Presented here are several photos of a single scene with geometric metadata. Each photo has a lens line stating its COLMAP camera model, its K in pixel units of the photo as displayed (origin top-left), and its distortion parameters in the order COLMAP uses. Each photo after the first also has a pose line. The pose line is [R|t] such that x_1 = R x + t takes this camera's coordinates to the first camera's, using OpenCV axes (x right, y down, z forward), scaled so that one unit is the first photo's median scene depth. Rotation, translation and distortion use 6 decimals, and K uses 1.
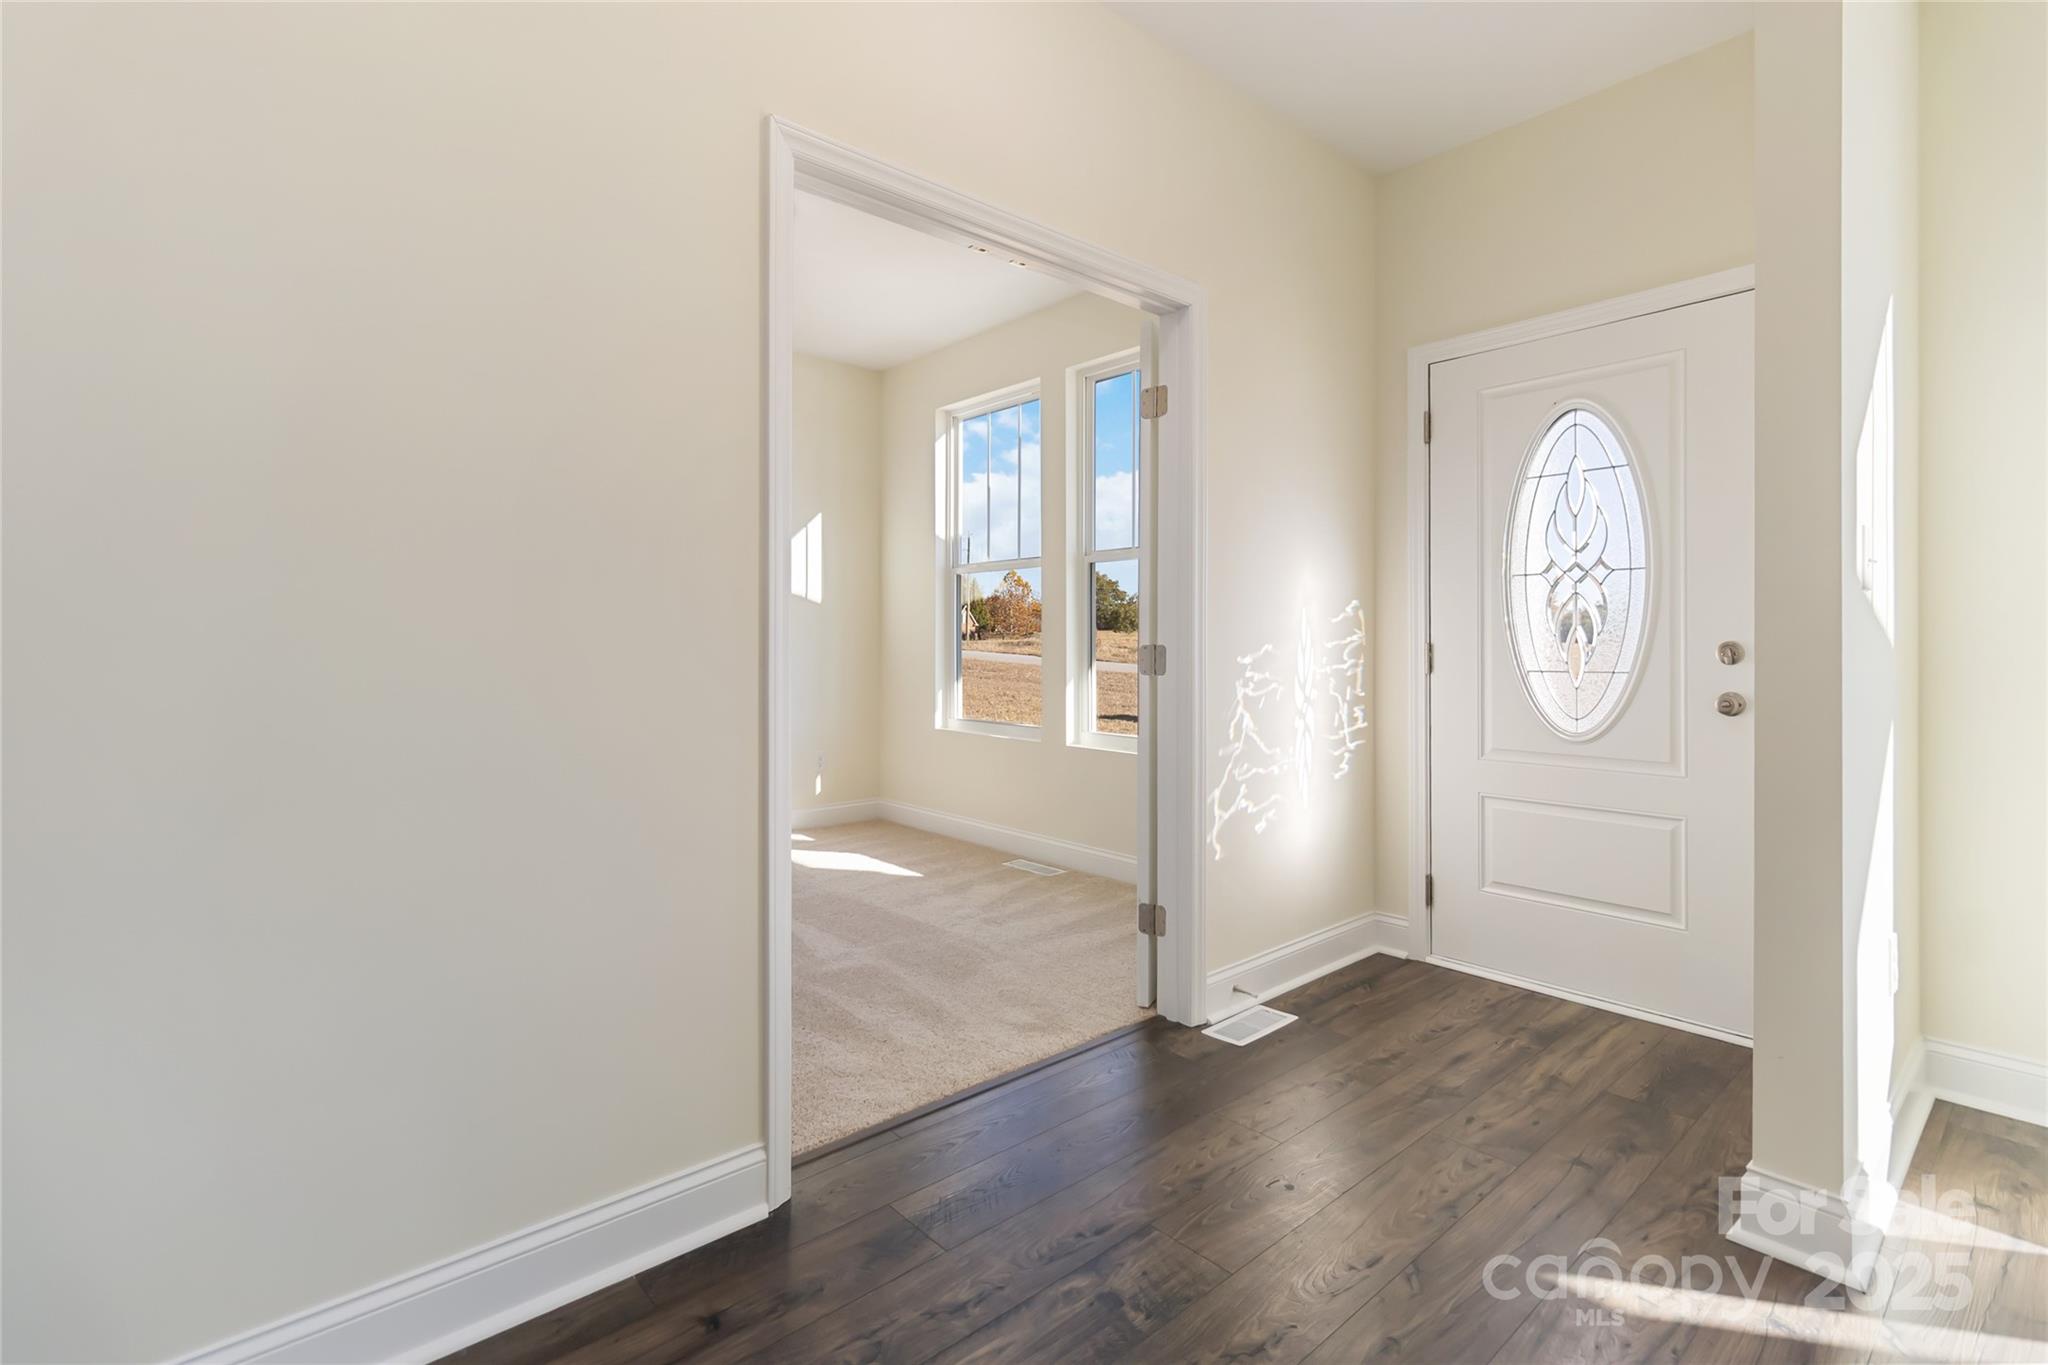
lens RADIAL K [[954.9, 0, 1032.9], [0, 954.9, 657.4], [0, 0, 1]] dist [0.000541, -0.000403]
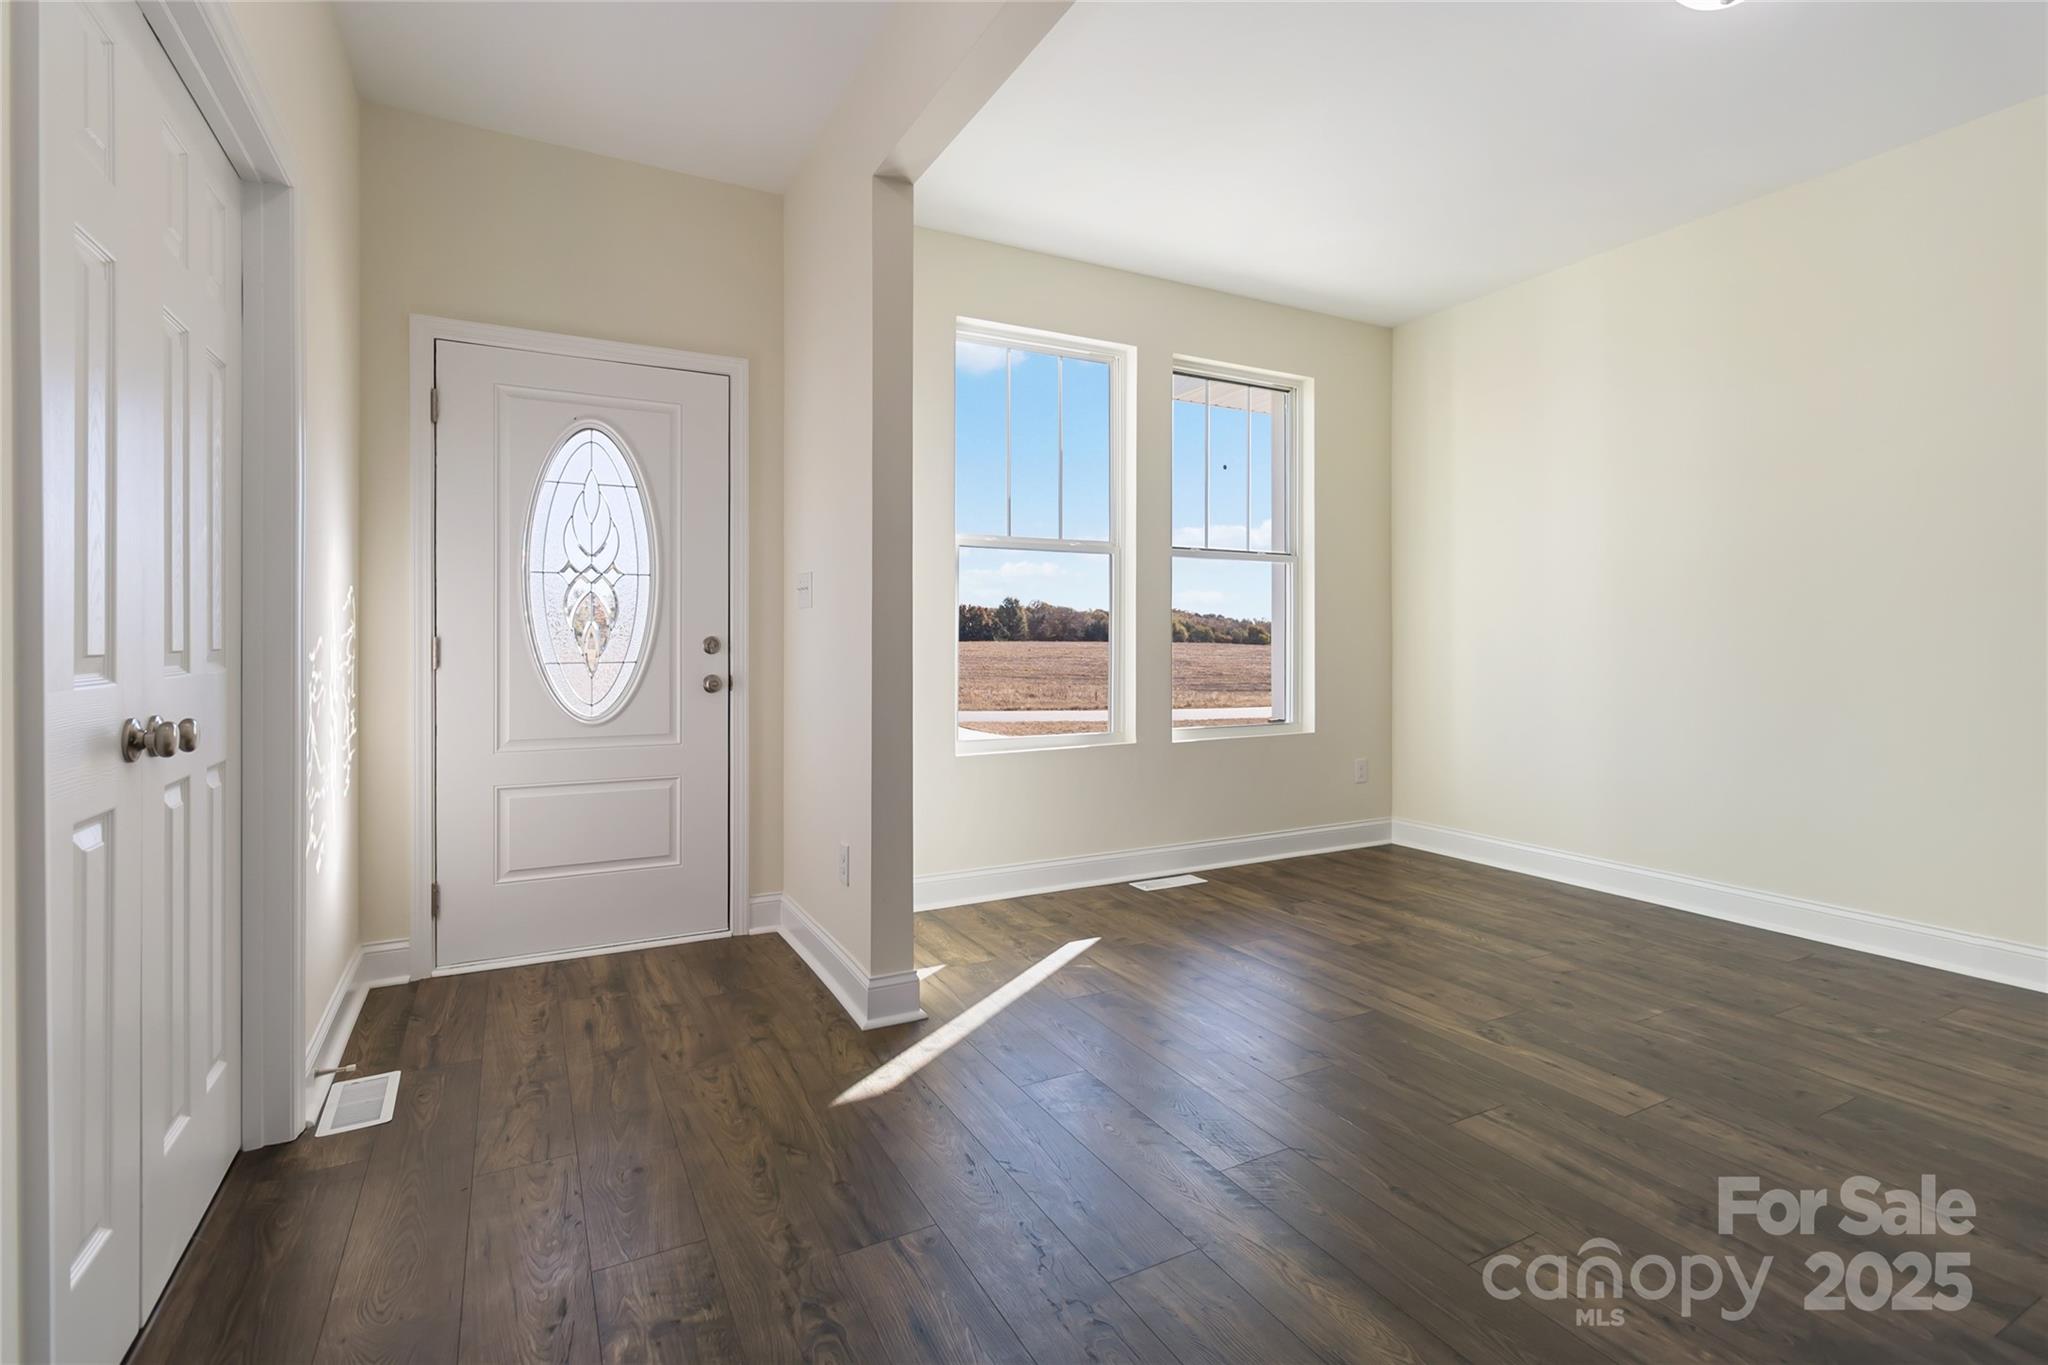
lens RADIAL K [[959.4, 0, 1035.0], [0, 959.4, 669.5], [0, 0, 1]] dist [0.002526, 0.000277]
pose [[0.231482, -0.028754, 0.972414, -0.419547], [0.014465, 0.999554, 0.026113, 0.000956], [-0.972732, 0.008021, 0.231795, 0.237357]]
